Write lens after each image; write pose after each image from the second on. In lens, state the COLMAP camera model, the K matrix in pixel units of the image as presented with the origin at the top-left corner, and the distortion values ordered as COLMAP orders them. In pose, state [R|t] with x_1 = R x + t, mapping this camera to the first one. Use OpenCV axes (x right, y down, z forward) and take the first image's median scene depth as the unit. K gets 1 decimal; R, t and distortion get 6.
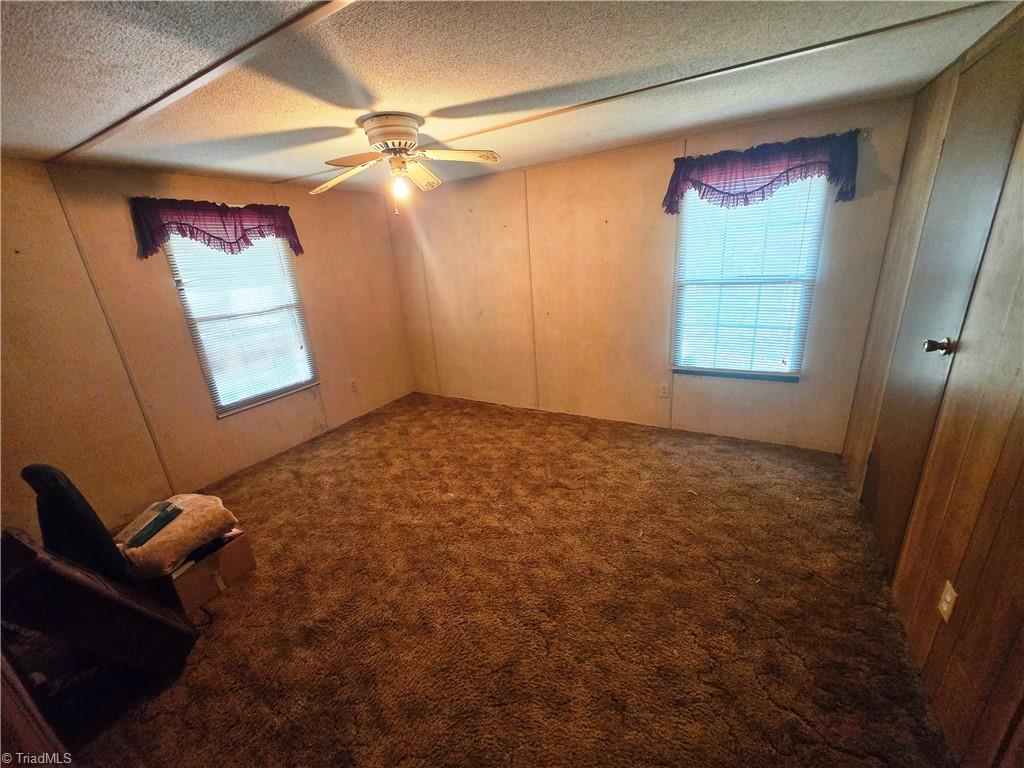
lens RADIAL K [[404.4, 0, 513.9], [0, 404.4, 384.7], [0, 0, 1]] dist [0.002419, -0.000635]
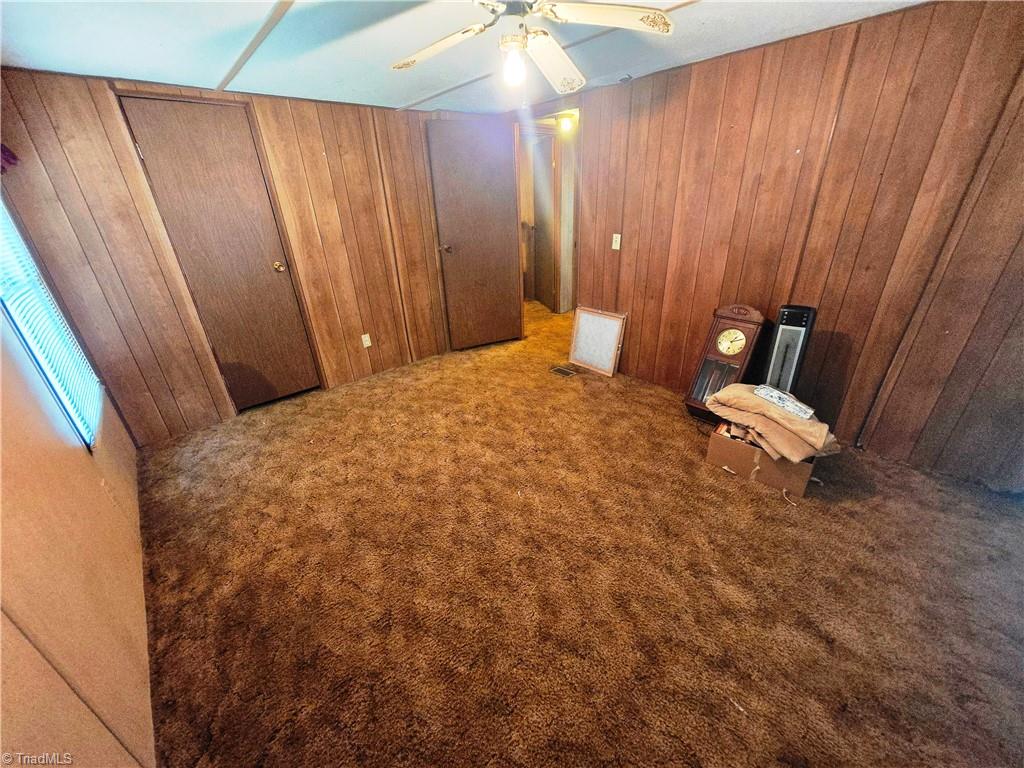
lens RADIAL K [[404.4, 0, 513.6], [0, 404.4, 388.9], [0, 0, 1]] dist [0.002419, -0.000635]
pose [[-0.945287, -0.030359, 0.324826, -0.409975], [0.201714, 0.728144, 0.655070, -0.427736], [-0.256407, 0.684751, -0.682181, 1.446673]]
